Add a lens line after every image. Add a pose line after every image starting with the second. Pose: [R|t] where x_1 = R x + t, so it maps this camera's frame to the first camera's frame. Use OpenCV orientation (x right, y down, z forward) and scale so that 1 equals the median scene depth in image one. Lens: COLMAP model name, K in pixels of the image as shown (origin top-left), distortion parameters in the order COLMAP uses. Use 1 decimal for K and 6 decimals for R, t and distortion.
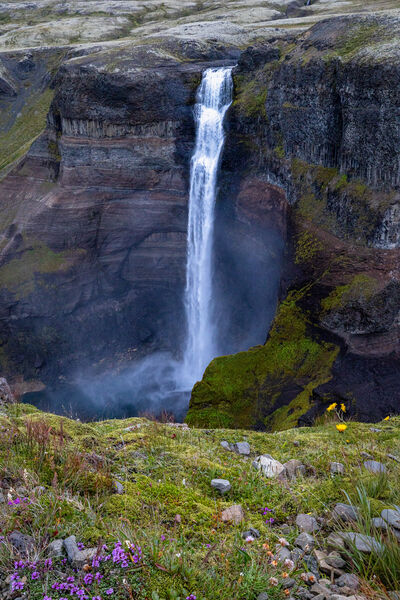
lens RADIAL K [[549.9, 0, 200.0], [0, 549.9, 300.0], [0, 0, 1]] dist [-0.001459, -0.009956]
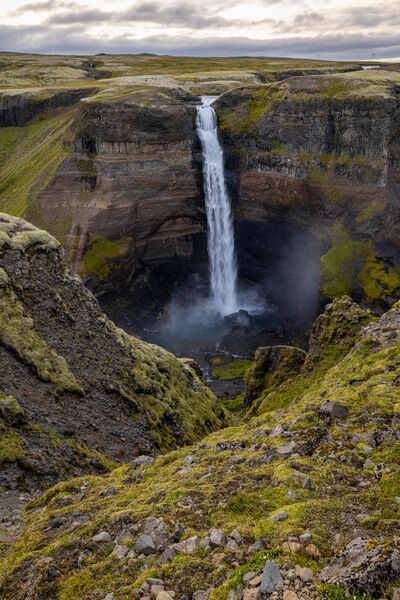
lens RADIAL K [[484.0, 0, 200.0], [0, 484.0, 300.0], [0, 0, 1]] dist [0.005264, -0.004764]
pose [[0.820774, -0.204838, 0.533265, -0.829239], [0.229201, 0.973152, 0.021033, 0.081911], [-0.523257, 0.104961, 0.845686, -0.095189]]
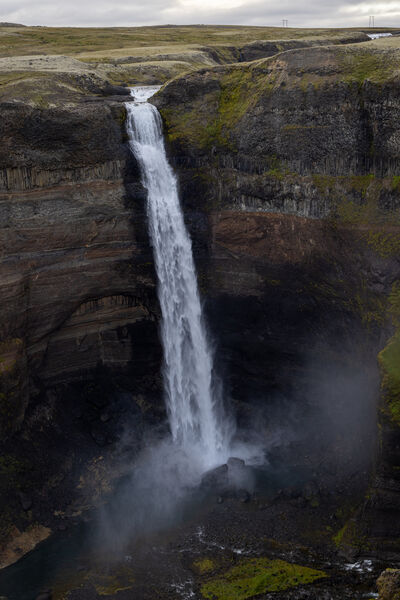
lens RADIAL K [[835.4, 0, 200.0], [0, 835.4, 300.0], [0, 0, 1]] dist [0.016563, 0.078907]
pose [[0.742092, -0.169333, 0.648556, -0.835508], [0.299568, 0.949343, -0.094906, 0.040962], [-0.599631, 0.264716, 0.755227, 0.003208]]
